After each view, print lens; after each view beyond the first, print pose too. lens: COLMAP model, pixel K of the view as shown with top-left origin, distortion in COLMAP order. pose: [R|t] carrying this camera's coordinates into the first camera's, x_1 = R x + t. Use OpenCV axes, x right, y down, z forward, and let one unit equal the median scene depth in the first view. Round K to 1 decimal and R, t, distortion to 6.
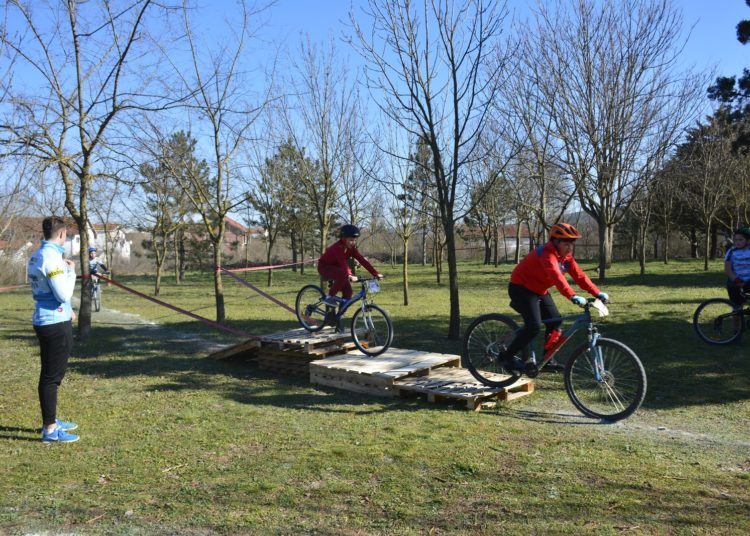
lens RADIAL K [[605.4, 0, 375.0], [0, 605.4, 268.0], [0, 0, 1]] dist [-0.001468, -0.000672]
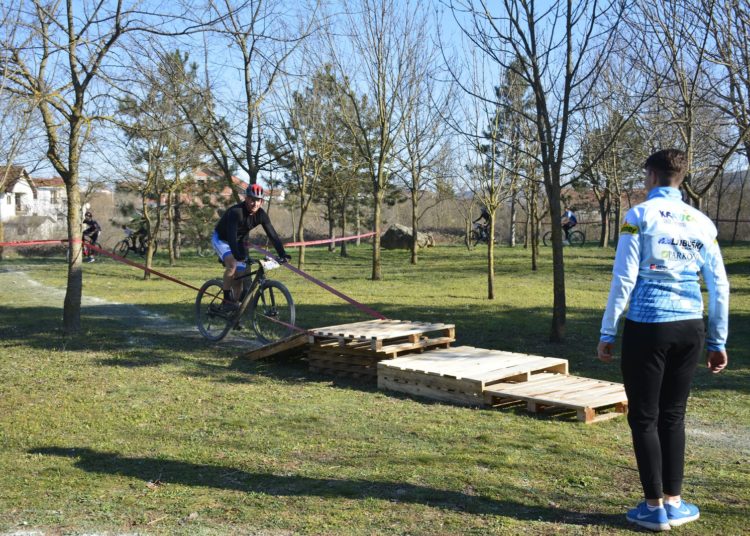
lens RADIAL K [[969.0, 0, 375.0], [0, 969.0, 268.0], [0, 0, 1]] dist [0.195041, 0.016793]
pose [[0.998812, 0.020209, -0.044338, -0.044285], [-0.019432, 0.999651, 0.017875, 0.005837], [0.044684, -0.016992, 0.998857, -0.225529]]
